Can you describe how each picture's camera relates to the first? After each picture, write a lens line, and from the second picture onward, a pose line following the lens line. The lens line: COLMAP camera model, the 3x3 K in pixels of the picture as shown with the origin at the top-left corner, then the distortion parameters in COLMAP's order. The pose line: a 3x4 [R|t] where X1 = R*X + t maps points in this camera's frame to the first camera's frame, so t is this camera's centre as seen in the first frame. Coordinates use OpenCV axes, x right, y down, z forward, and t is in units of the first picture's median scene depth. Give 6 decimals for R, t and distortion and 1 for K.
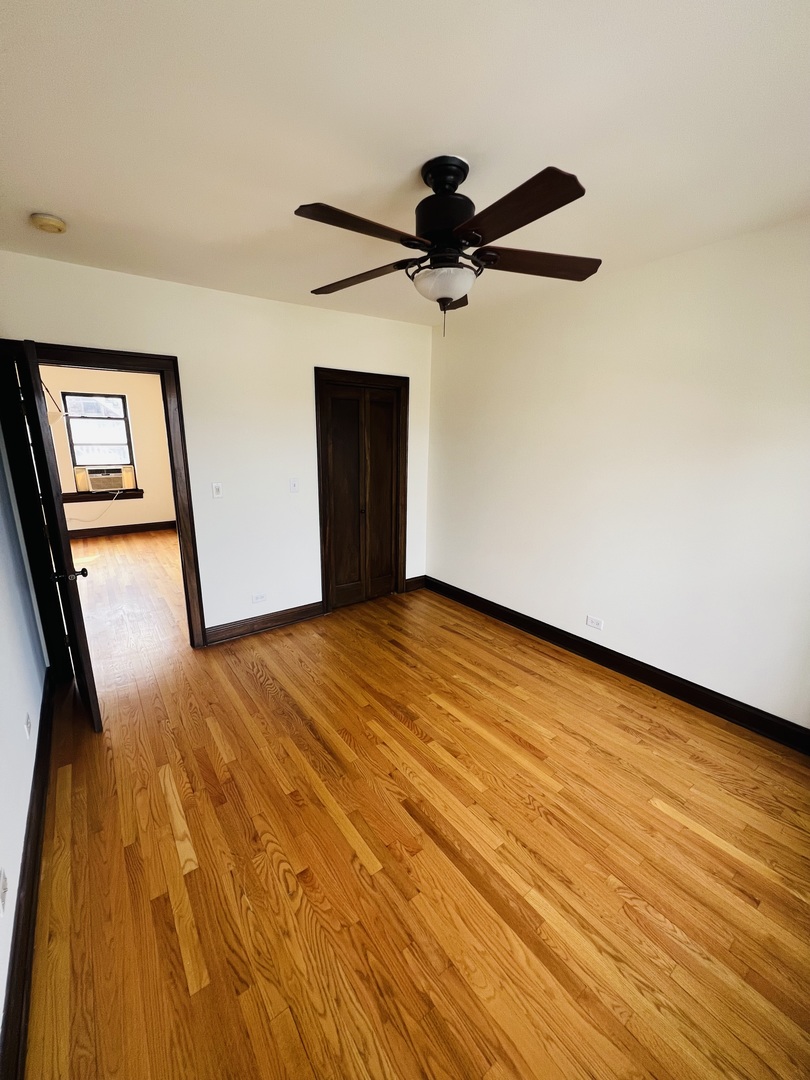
lens RADIAL K [[432.8, 0, 400.8], [0, 432.8, 543.0], [0, 0, 1]] dist [-0.003005, 0.000227]
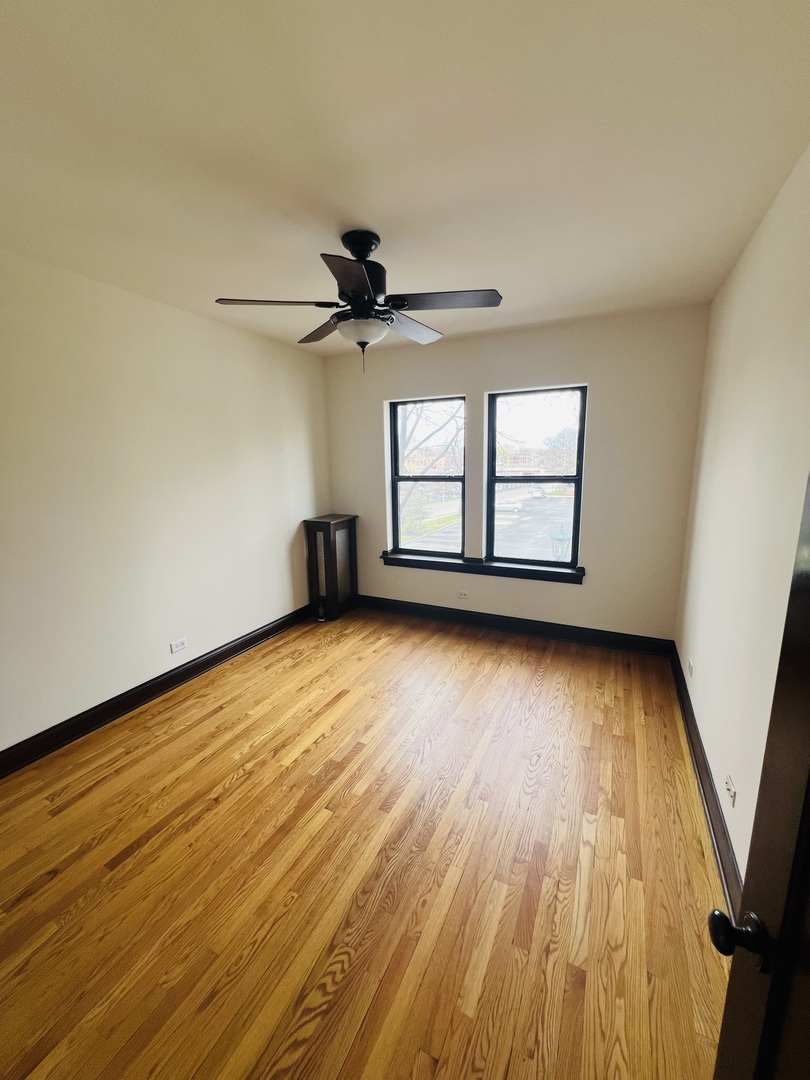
lens RADIAL K [[432.8, 0, 400.8], [0, 432.8, 543.0], [0, 0, 1]] dist [-0.003005, 0.000227]
pose [[-0.458113, -0.170956, 0.872300, -0.552755], [0.224415, 0.927298, 0.299592, -0.195950], [-0.860099, 0.333004, -0.386442, 0.793125]]
